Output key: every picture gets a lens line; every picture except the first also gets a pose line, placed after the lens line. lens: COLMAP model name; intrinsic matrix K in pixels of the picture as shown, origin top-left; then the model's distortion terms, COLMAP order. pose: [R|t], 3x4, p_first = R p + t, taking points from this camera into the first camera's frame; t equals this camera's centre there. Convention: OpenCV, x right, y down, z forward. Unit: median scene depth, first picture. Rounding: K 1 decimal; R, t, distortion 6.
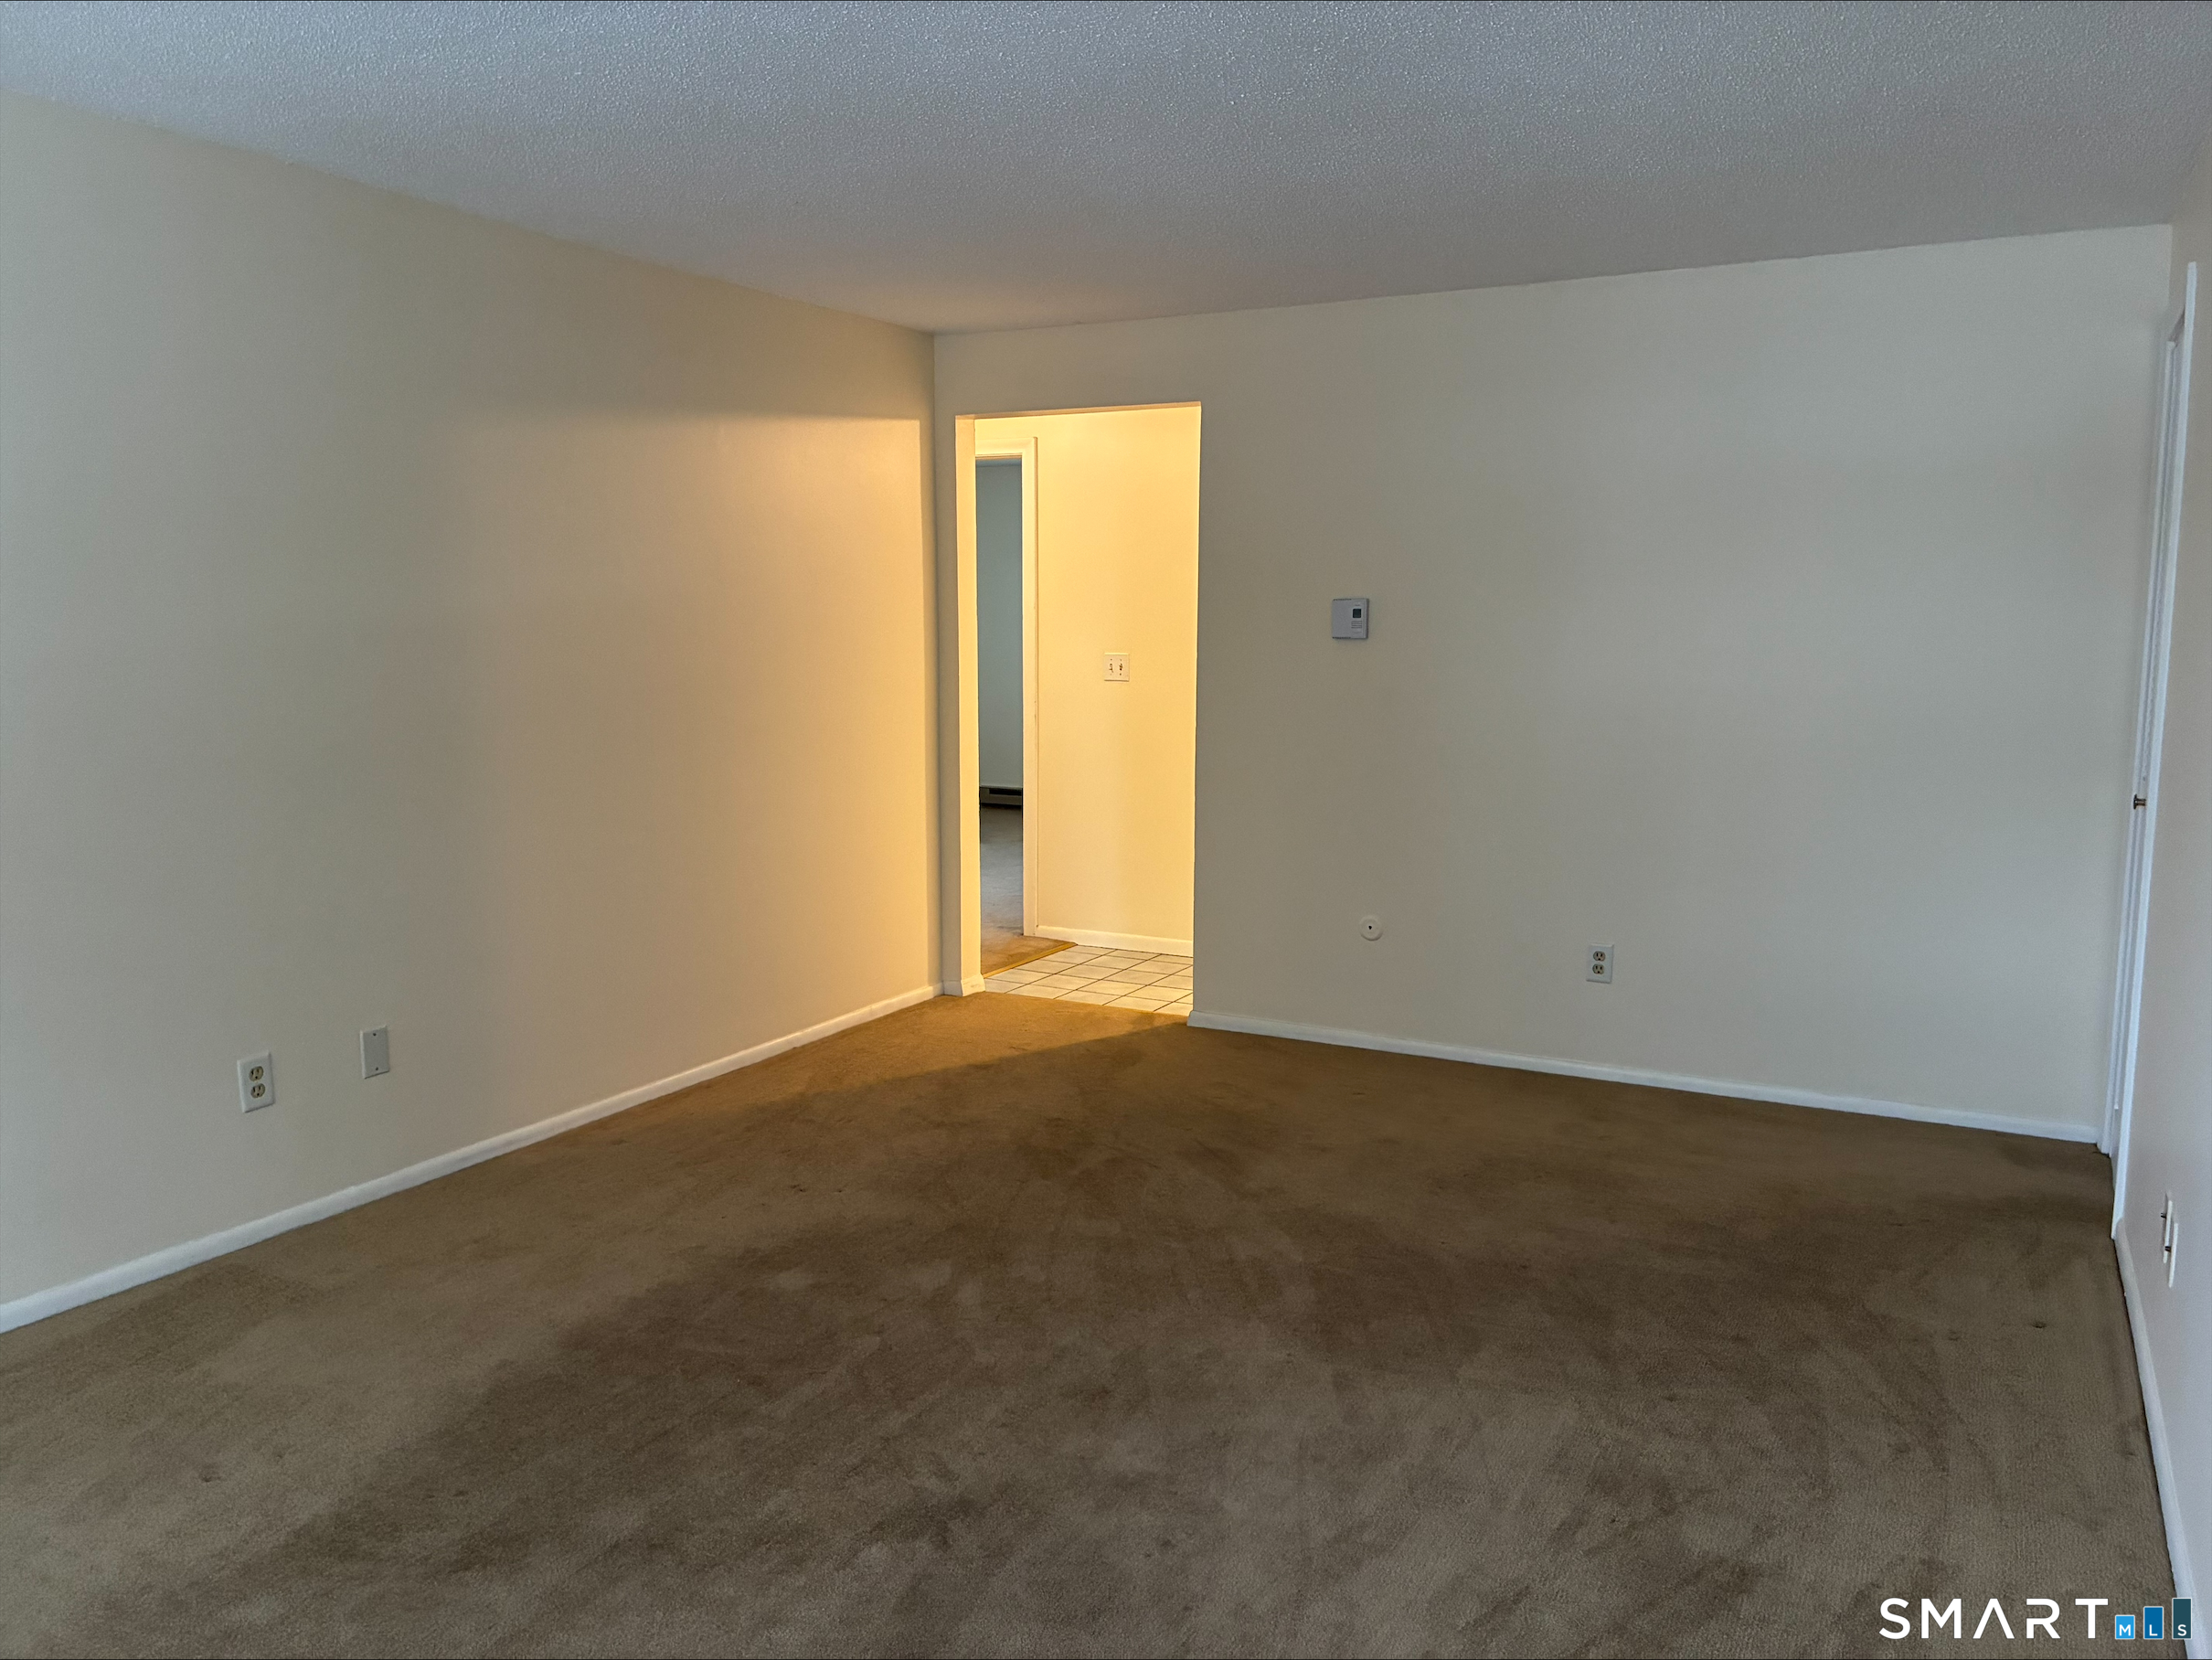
lens RADIAL K [[1684.5, 0, 1106.0], [0, 1684.5, 830.0], [0, 0, 1]] dist [0.054236, -0.062320]
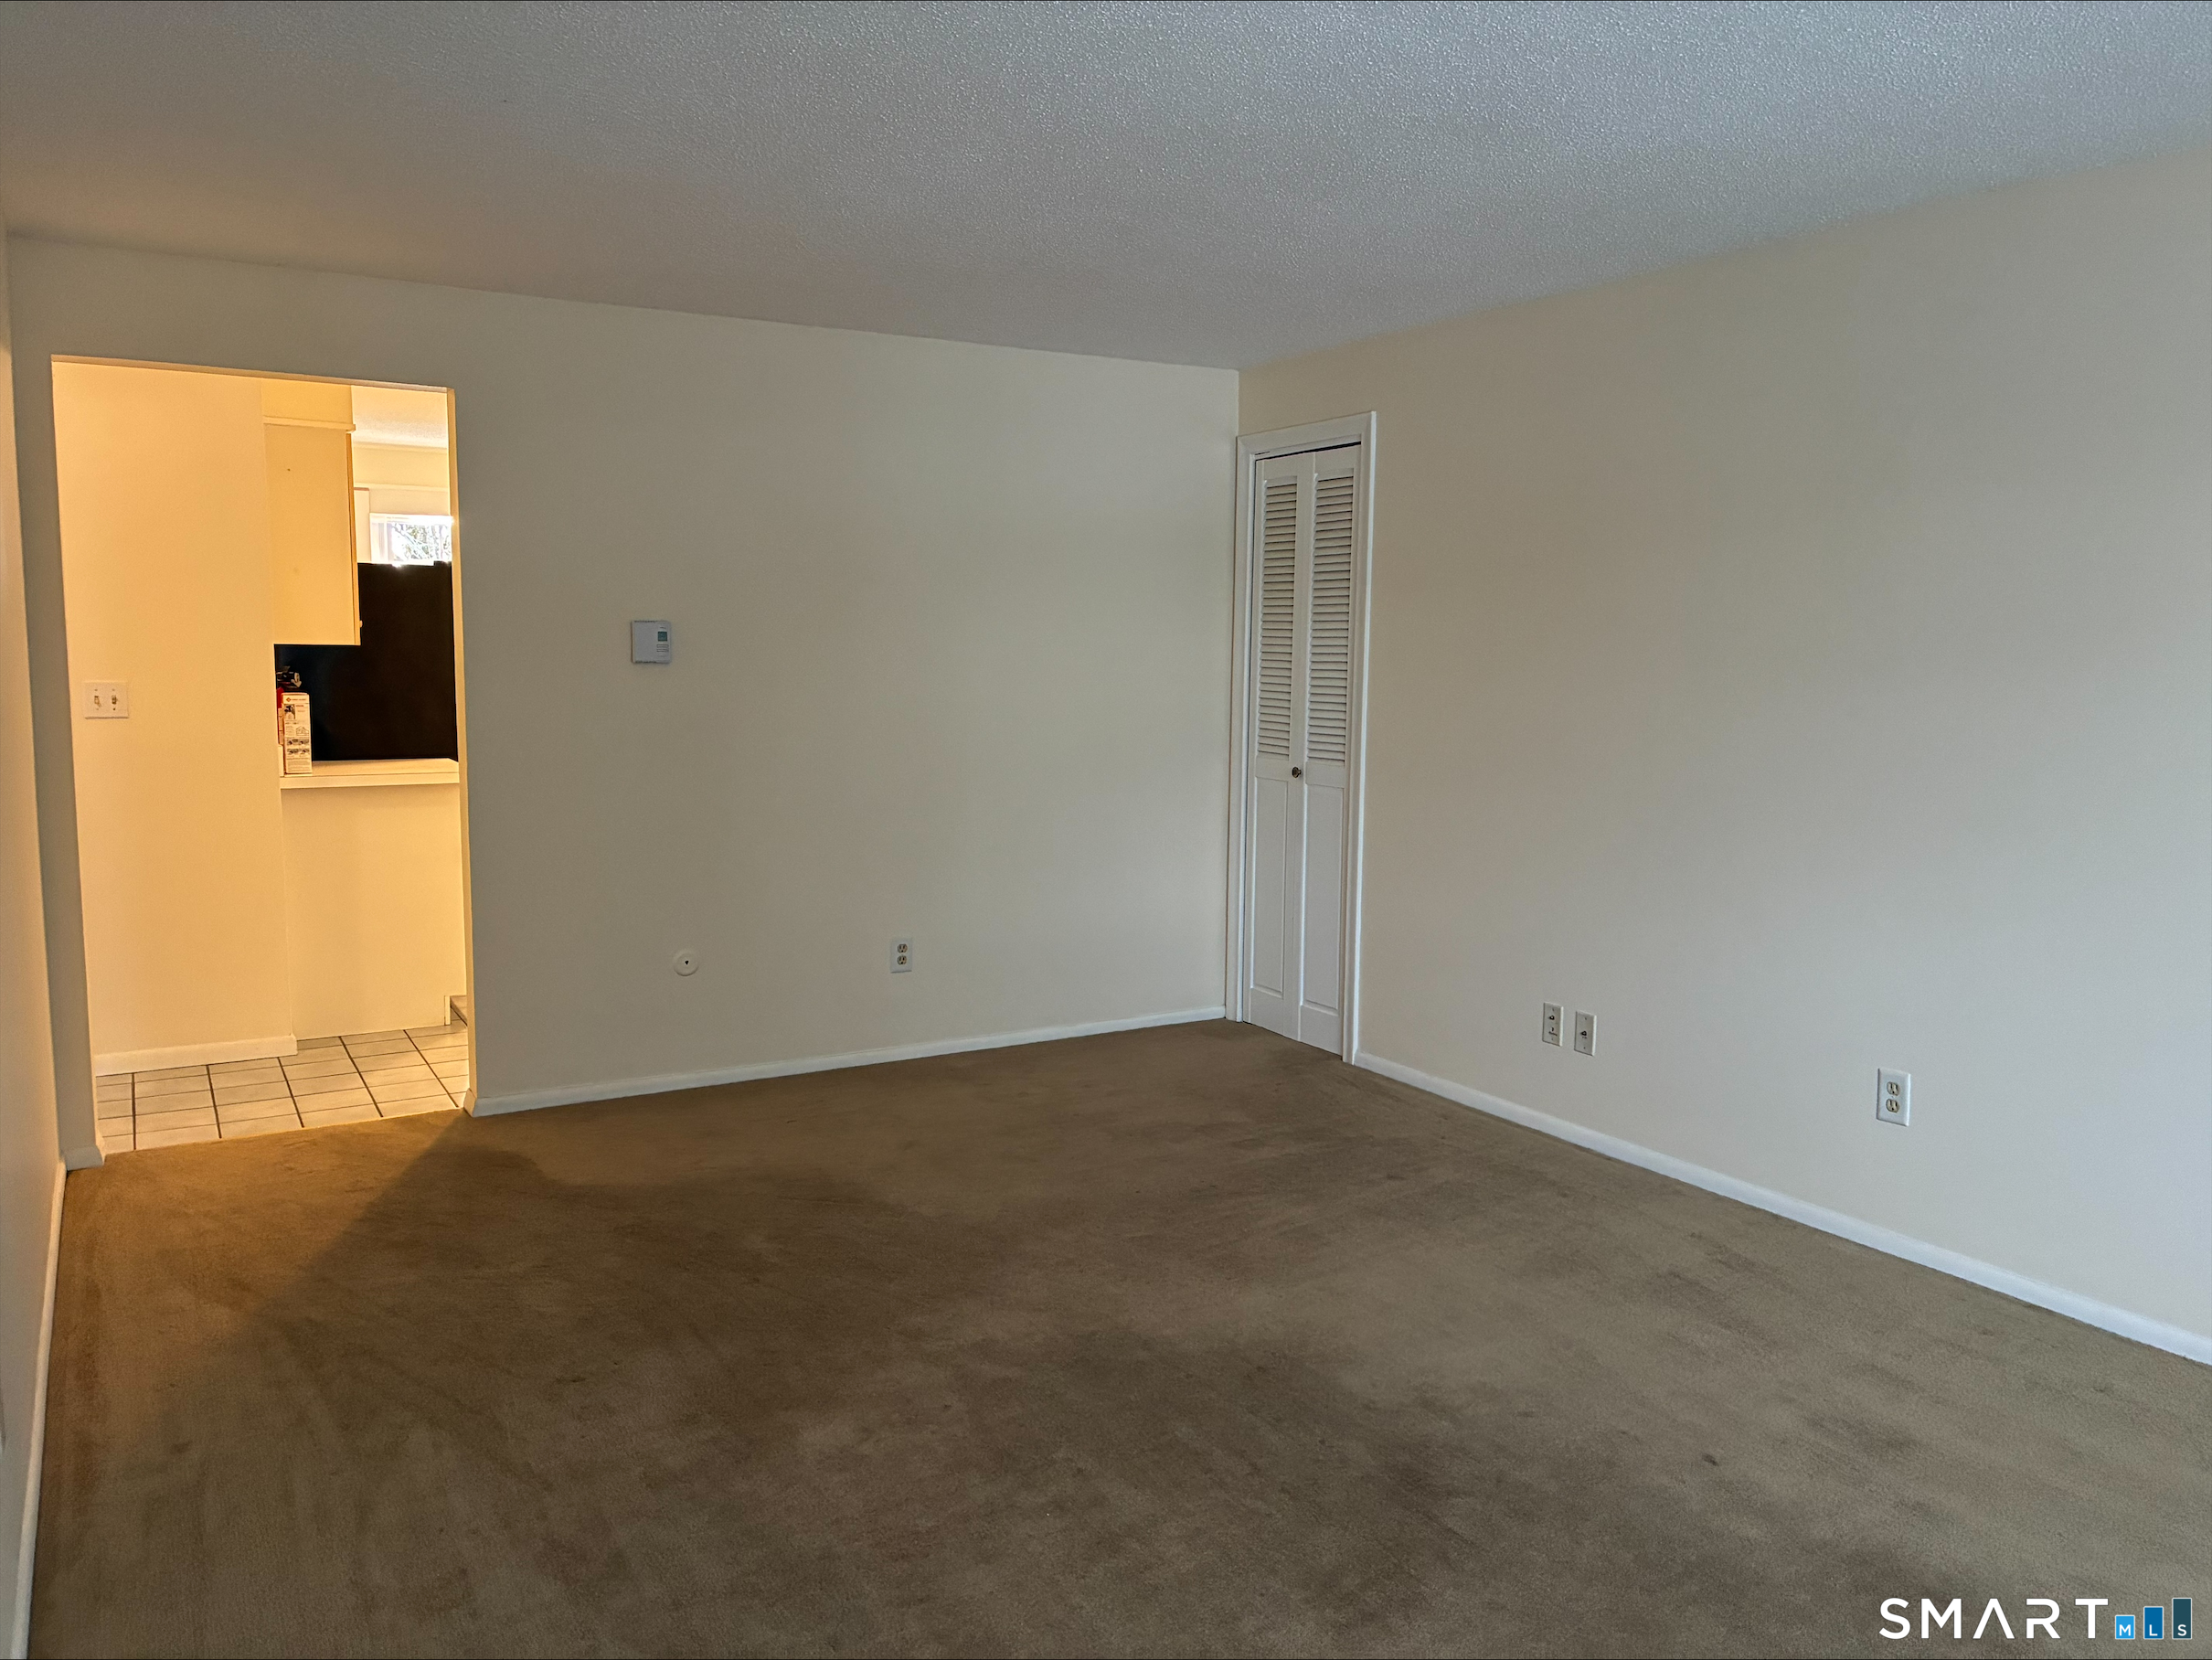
lens RADIAL K [[1684.5, 0, 1106.0], [0, 1684.5, 830.0], [0, 0, 1]] dist [0.054236, -0.062320]
pose [[0.515704, -0.093040, 0.851700, -0.565825], [0.099996, 0.993828, 0.048019, -0.041577], [-0.850912, 0.060404, 0.521825, 0.302790]]
